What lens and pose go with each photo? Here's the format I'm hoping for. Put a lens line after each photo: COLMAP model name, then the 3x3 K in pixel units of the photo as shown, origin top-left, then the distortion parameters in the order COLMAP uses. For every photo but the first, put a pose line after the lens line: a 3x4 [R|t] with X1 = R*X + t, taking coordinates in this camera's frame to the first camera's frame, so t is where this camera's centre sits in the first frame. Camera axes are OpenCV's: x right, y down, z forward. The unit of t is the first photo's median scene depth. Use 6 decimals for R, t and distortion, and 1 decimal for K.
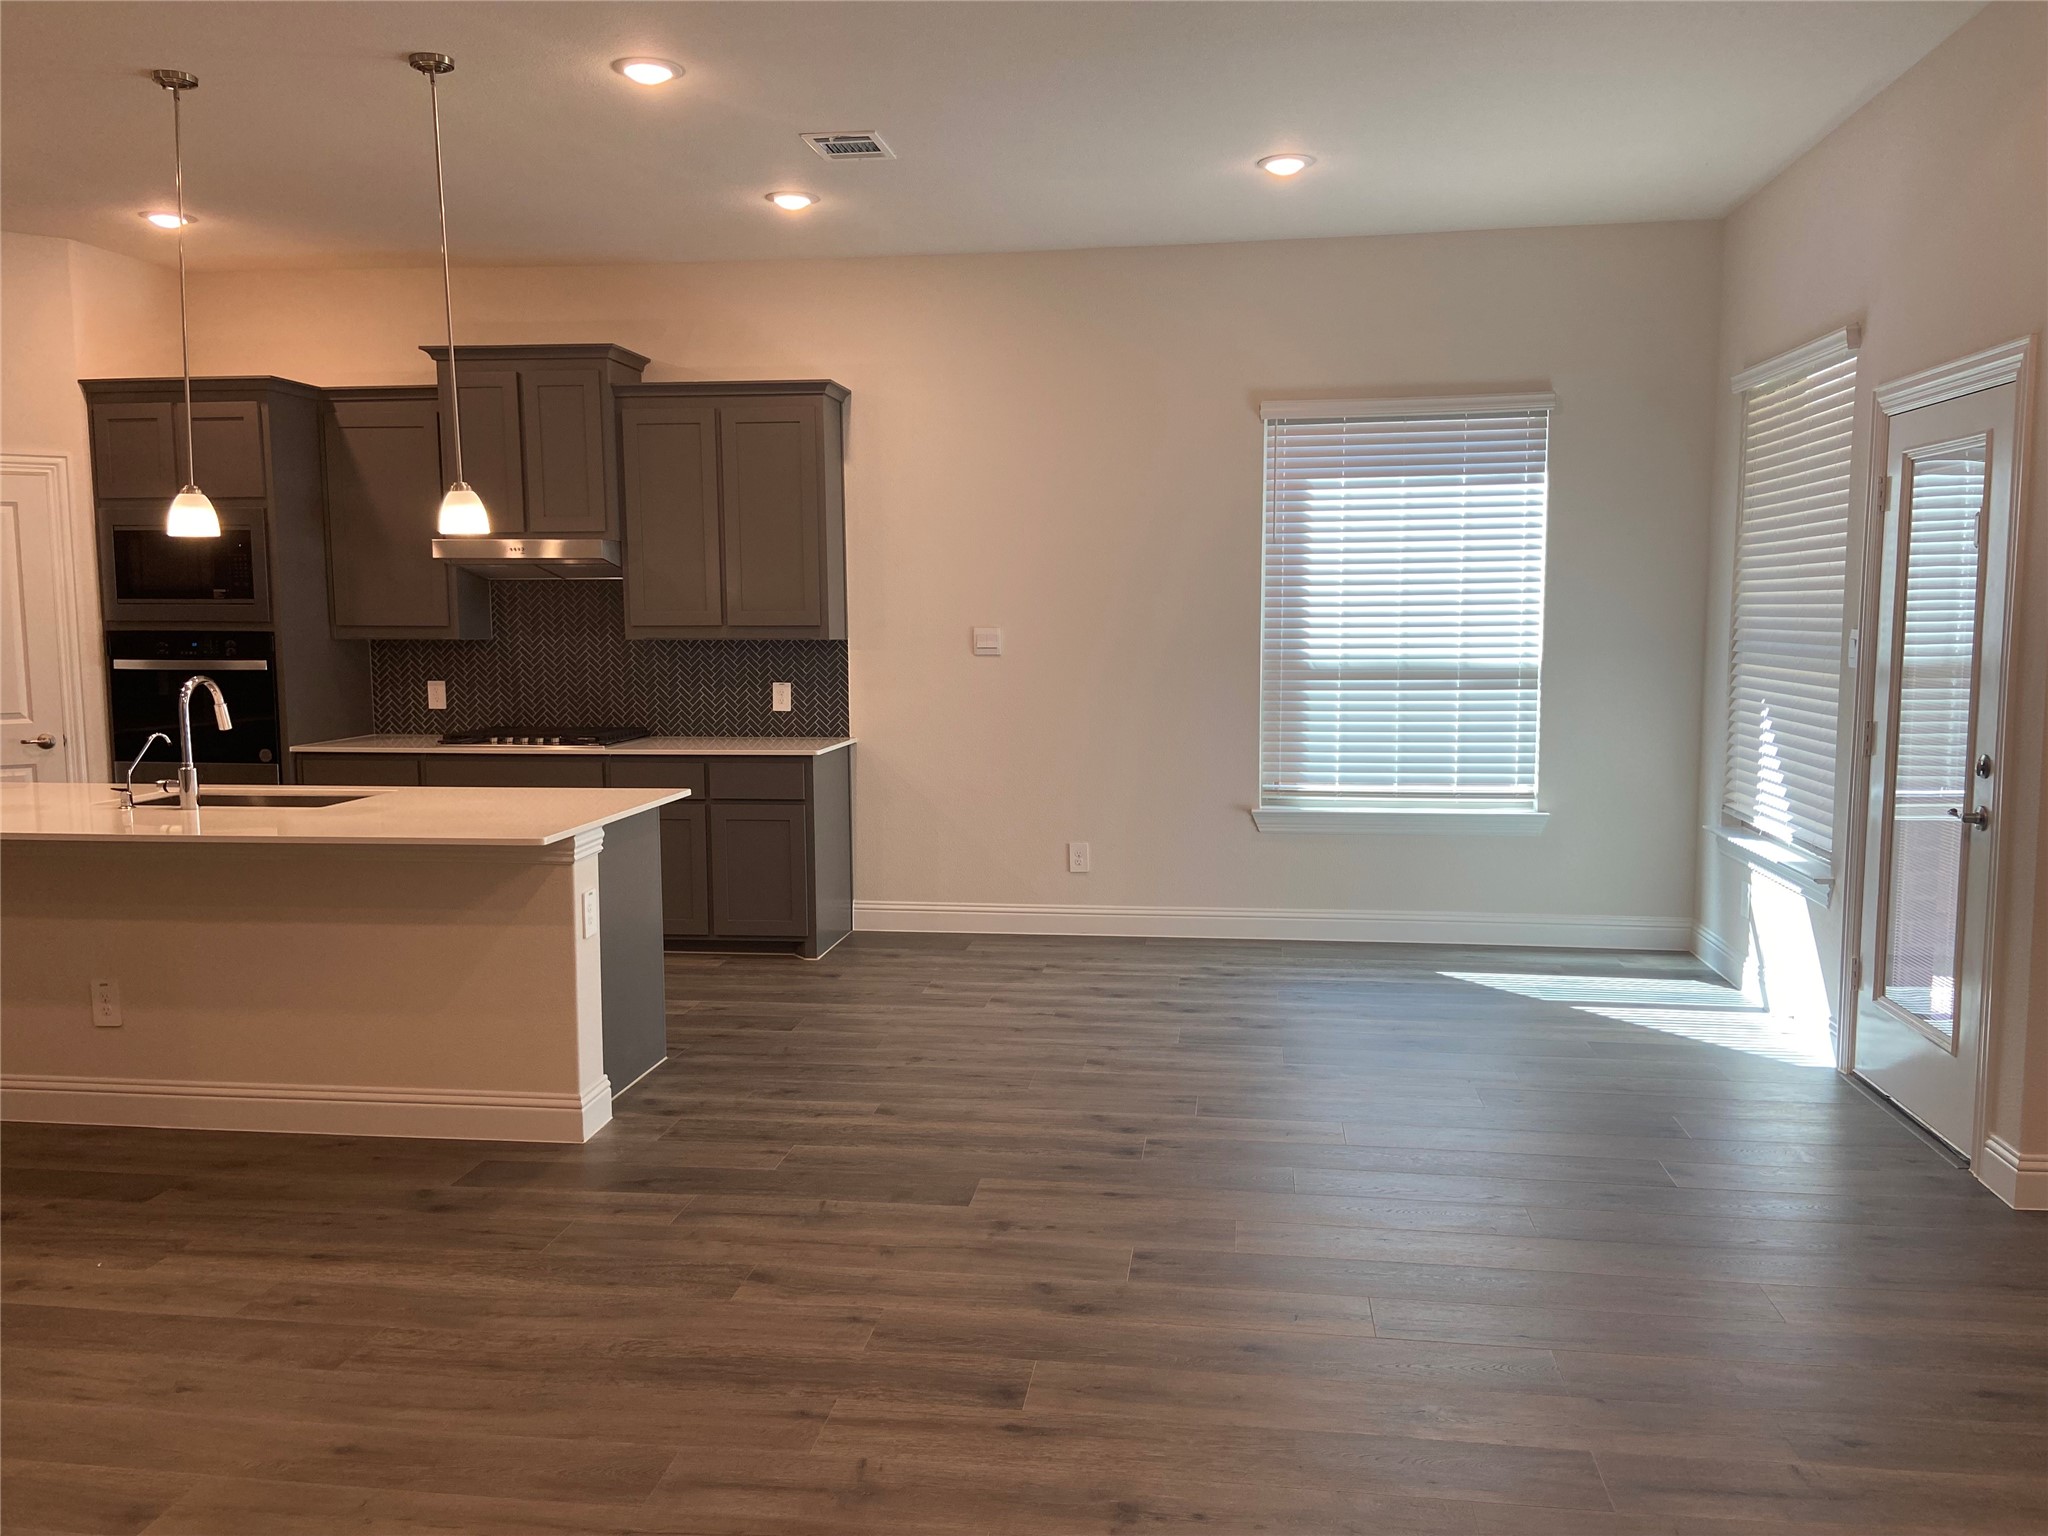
lens RADIAL K [[1536.6, 0, 1040.8], [0, 1536.6, 769.9], [0, 0, 1]] dist [0.137096, -0.174970]
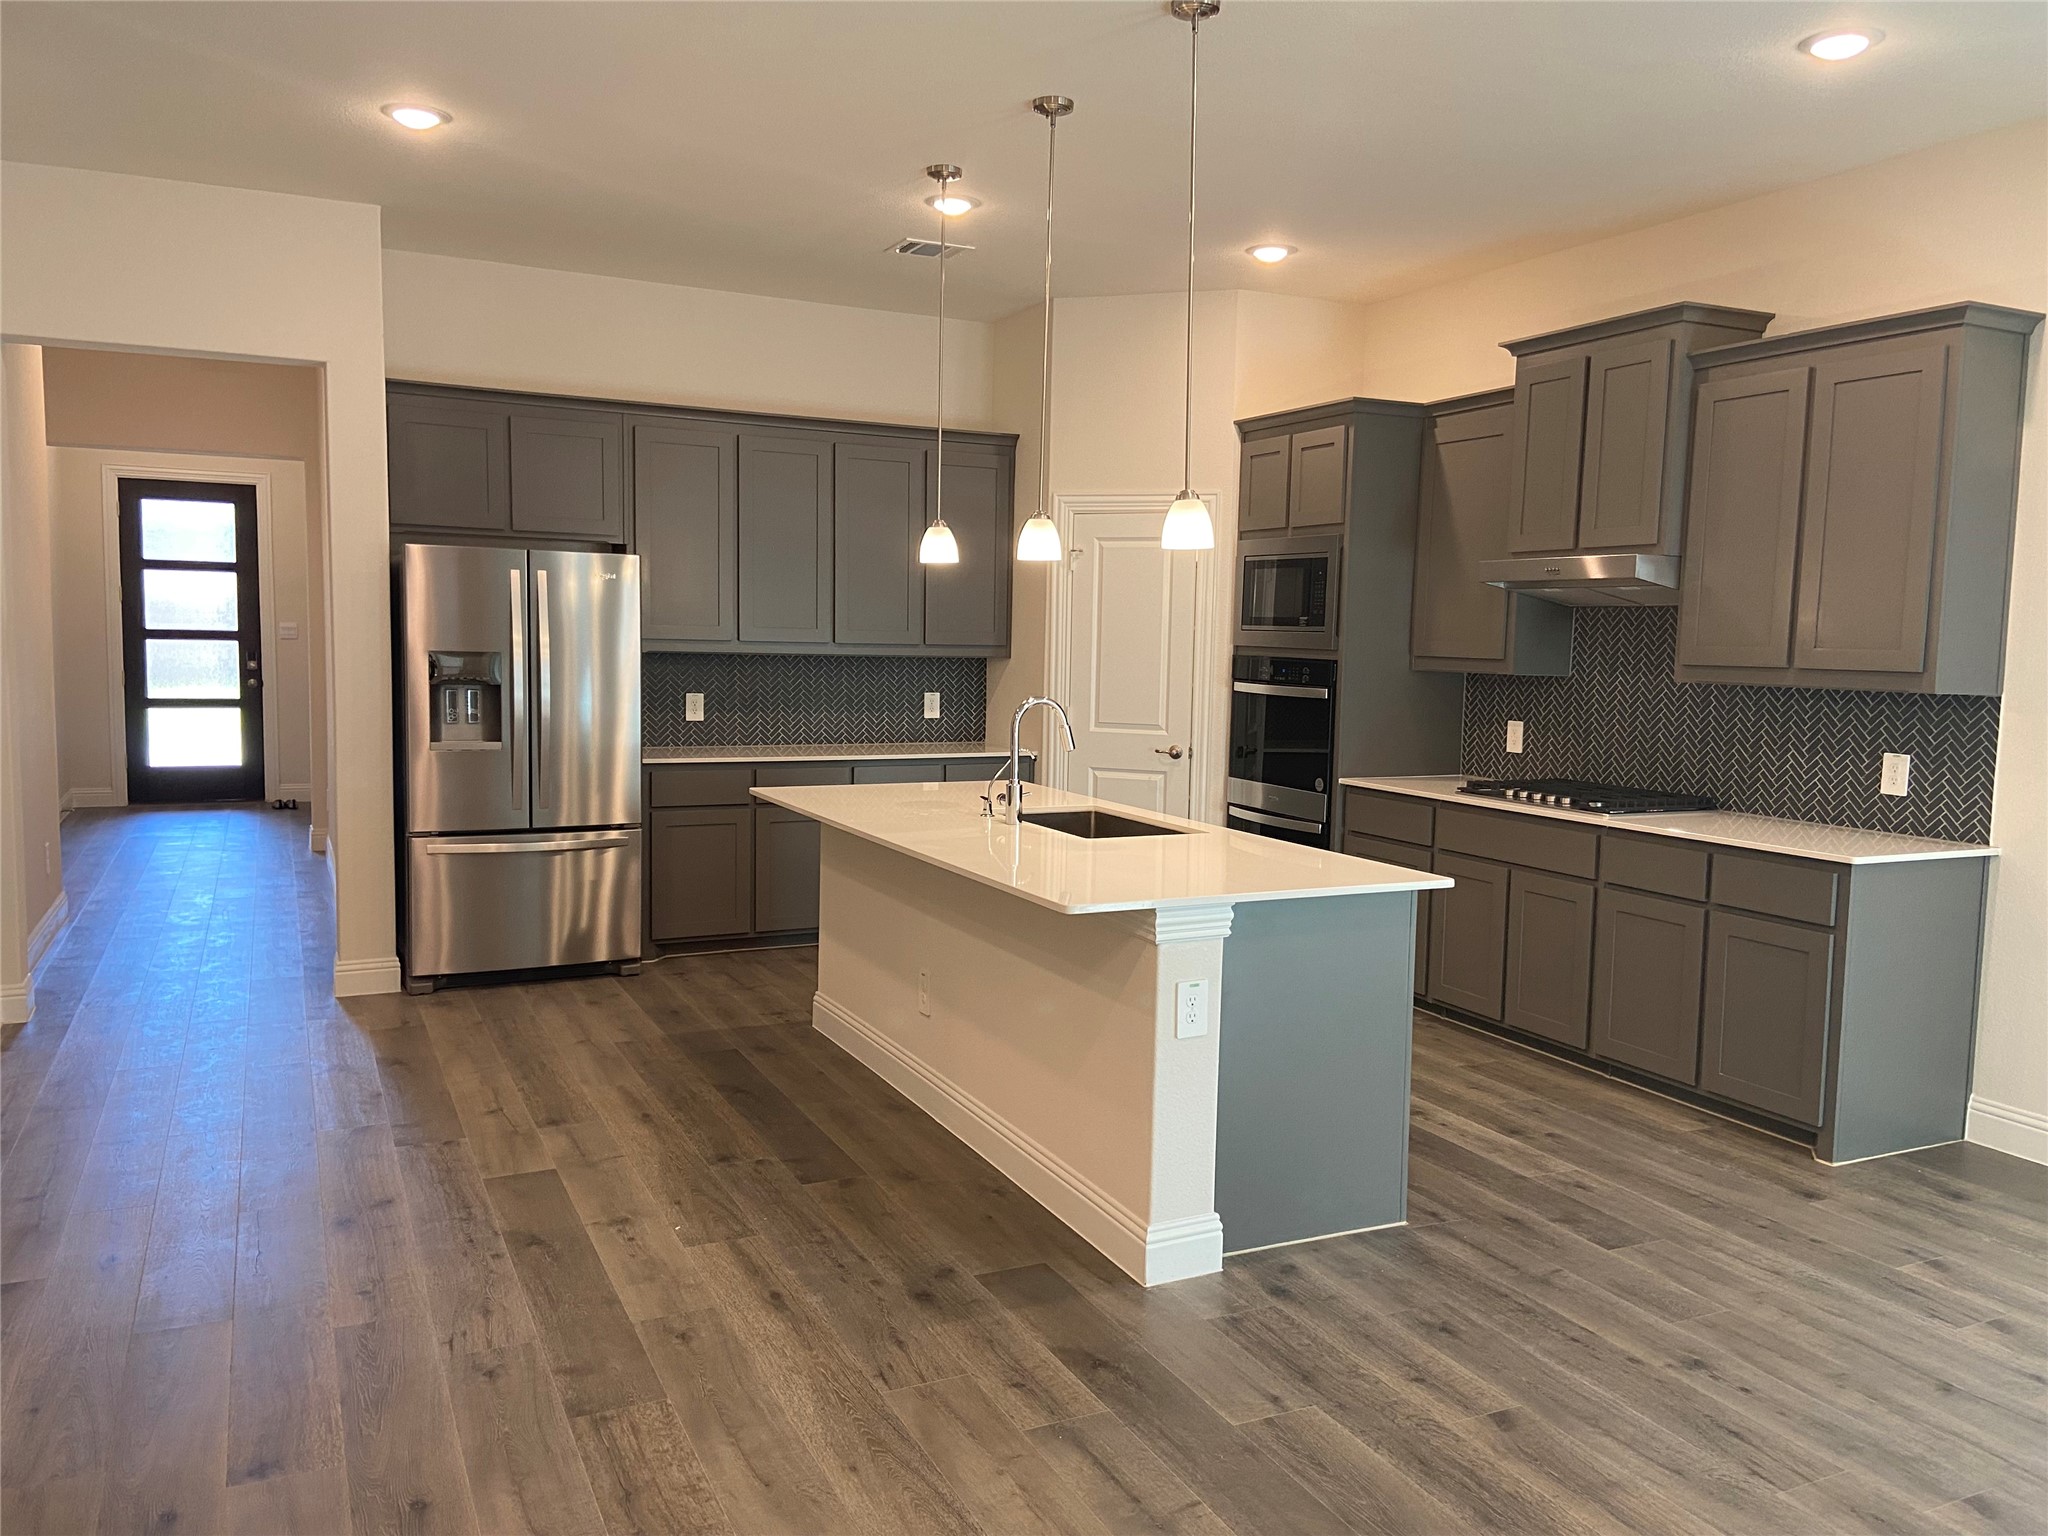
lens RADIAL K [[1536.6, 0, 1040.8], [0, 1536.6, 769.9], [0, 0, 1]] dist [0.137096, -0.174970]
pose [[0.556148, 0.092860, -0.825879, 0.270995], [-0.111513, 0.993090, 0.036568, -0.044377], [0.823568, 0.071759, 0.562660, 0.398861]]
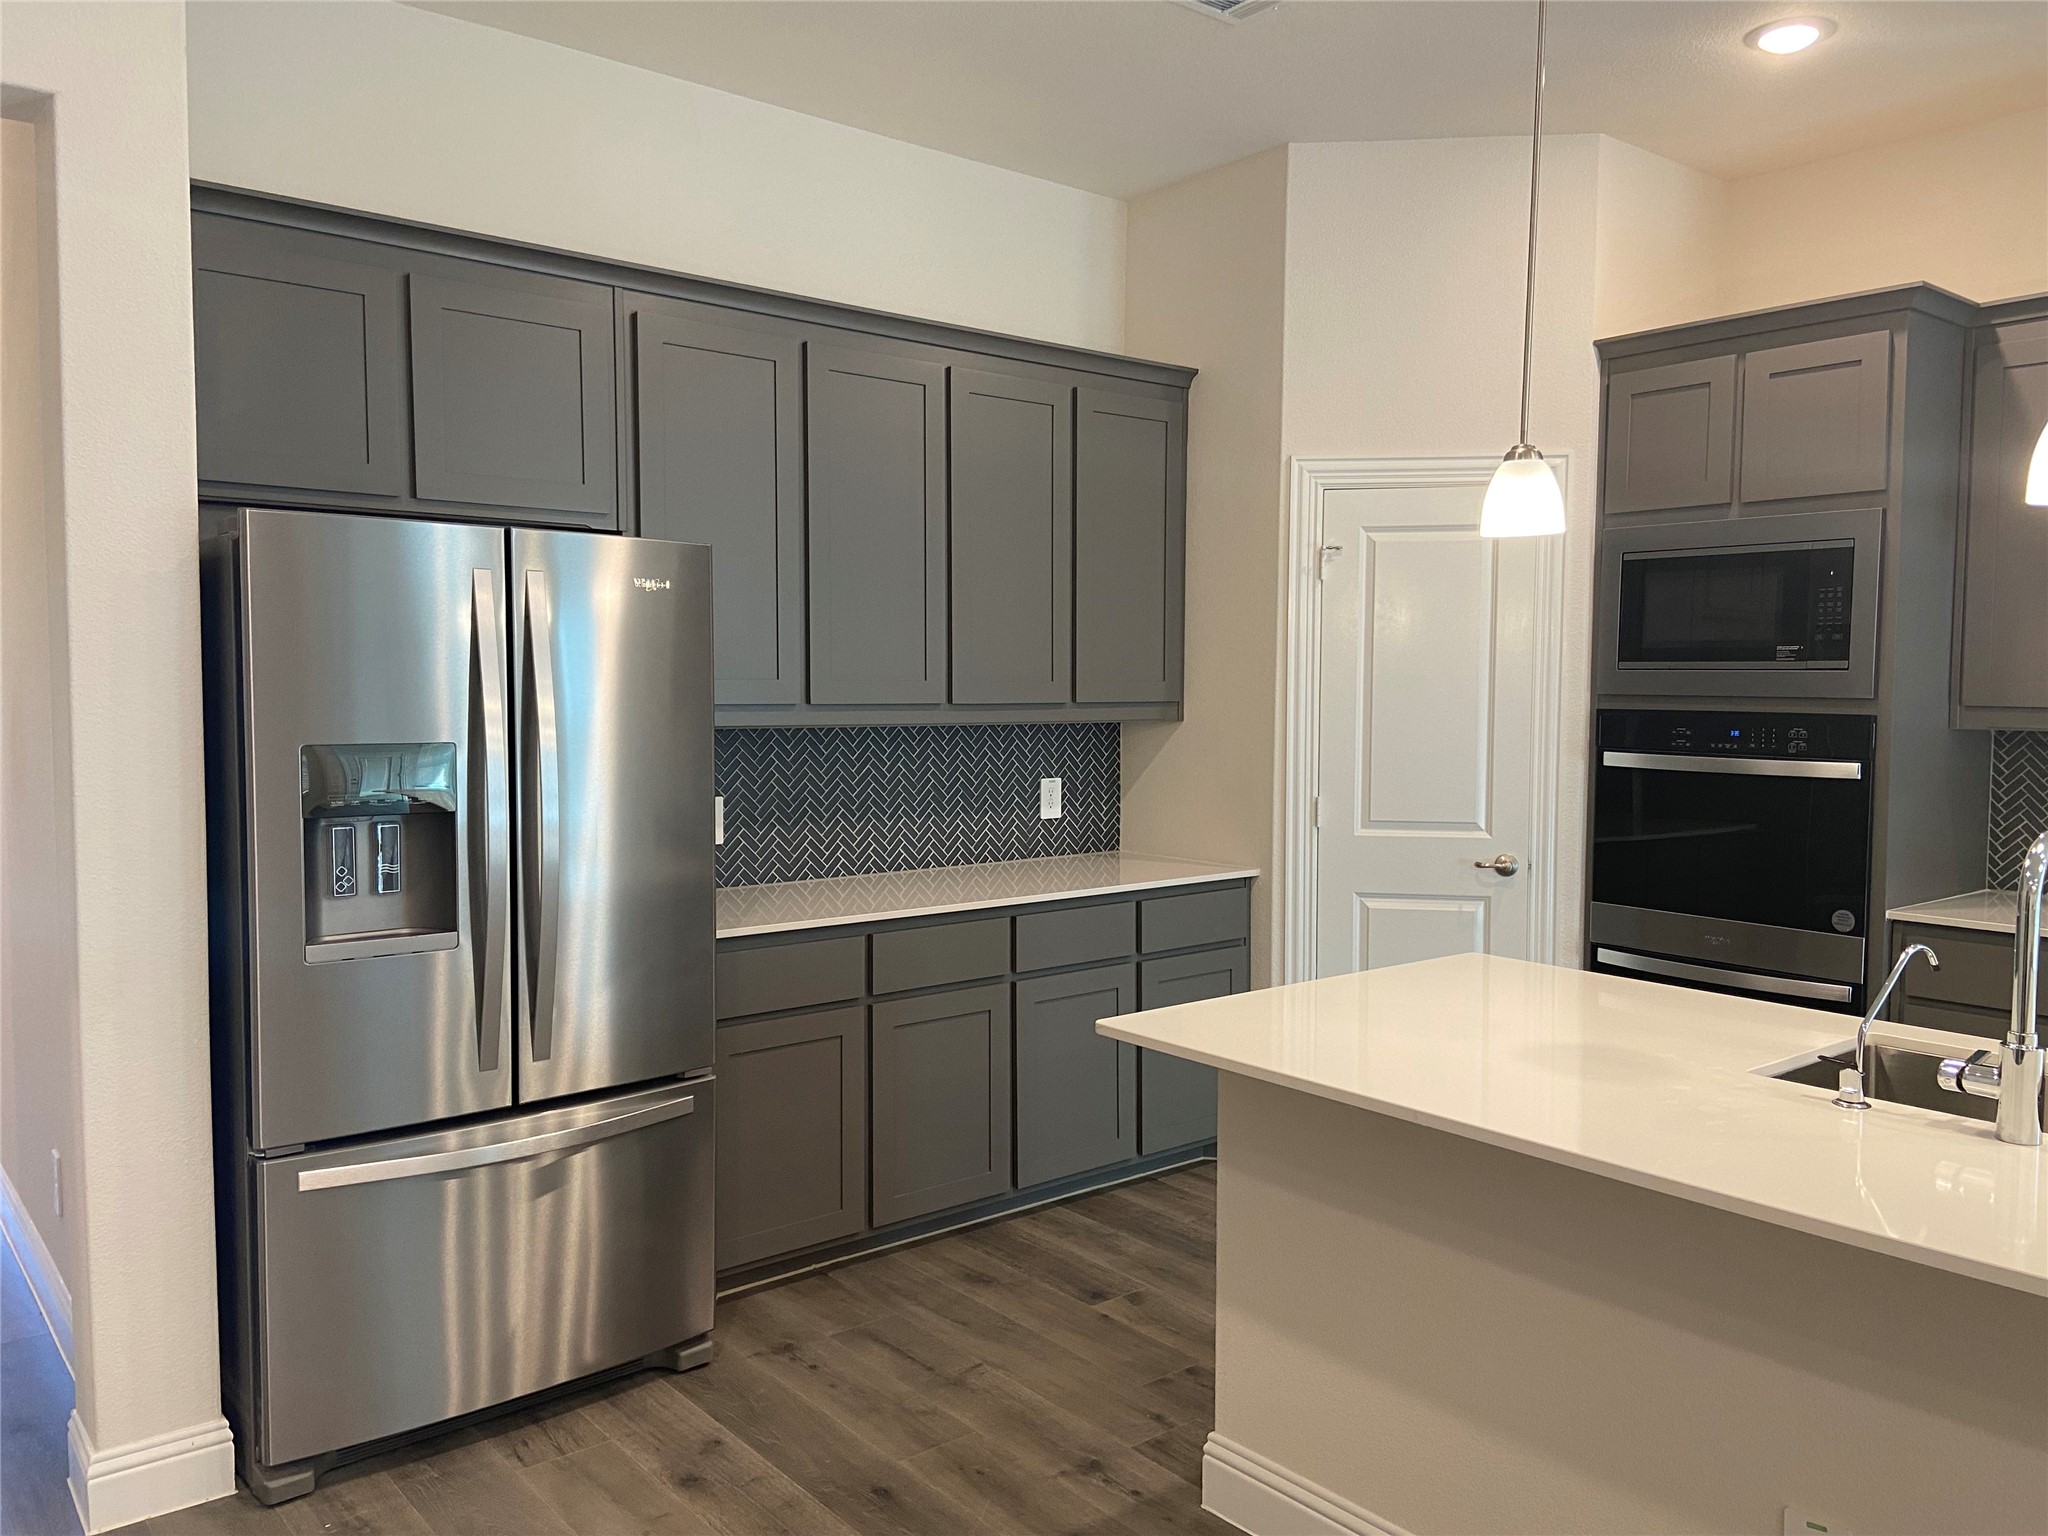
lens RADIAL K [[1536.6, 0, 1040.8], [0, 1536.6, 769.9], [0, 0, 1]] dist [0.137096, -0.174970]
pose [[0.735972, 0.048207, -0.675294, -0.407986], [-0.080012, 0.996665, -0.016053, -0.041779], [0.672267, 0.065846, 0.737374, 0.449728]]
